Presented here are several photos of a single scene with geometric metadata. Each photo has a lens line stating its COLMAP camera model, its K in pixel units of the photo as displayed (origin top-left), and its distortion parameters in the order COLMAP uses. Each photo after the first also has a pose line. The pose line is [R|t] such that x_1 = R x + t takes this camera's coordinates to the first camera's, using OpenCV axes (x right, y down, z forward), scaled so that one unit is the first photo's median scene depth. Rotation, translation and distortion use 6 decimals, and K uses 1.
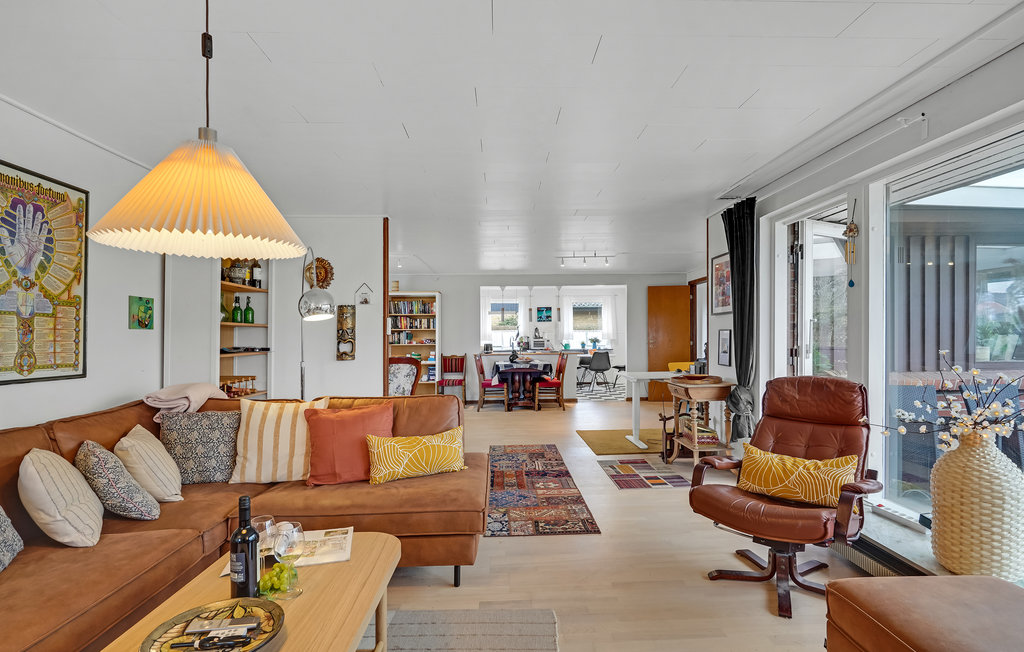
lens RADIAL K [[494.2, 0, 520.1], [0, 494.2, 332.7], [0, 0, 1]] dist [-0.001599, -0.000587]
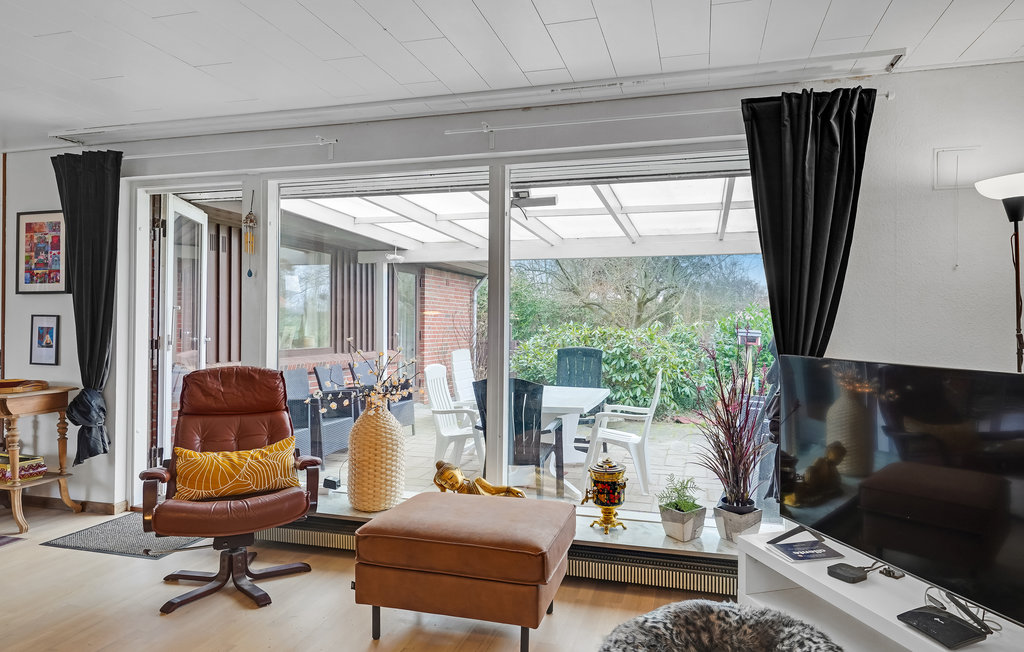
lens RADIAL K [[616.5, 0, 513.1], [0, 616.5, 318.6], [0, 0, 1]] dist [0.001316, 0.000297]
pose [[0.312208, 0.022292, 0.949752, -0.373018], [-0.016174, 0.999705, -0.018147, 0.006853], [-0.949876, -0.009695, 0.312476, 0.101536]]
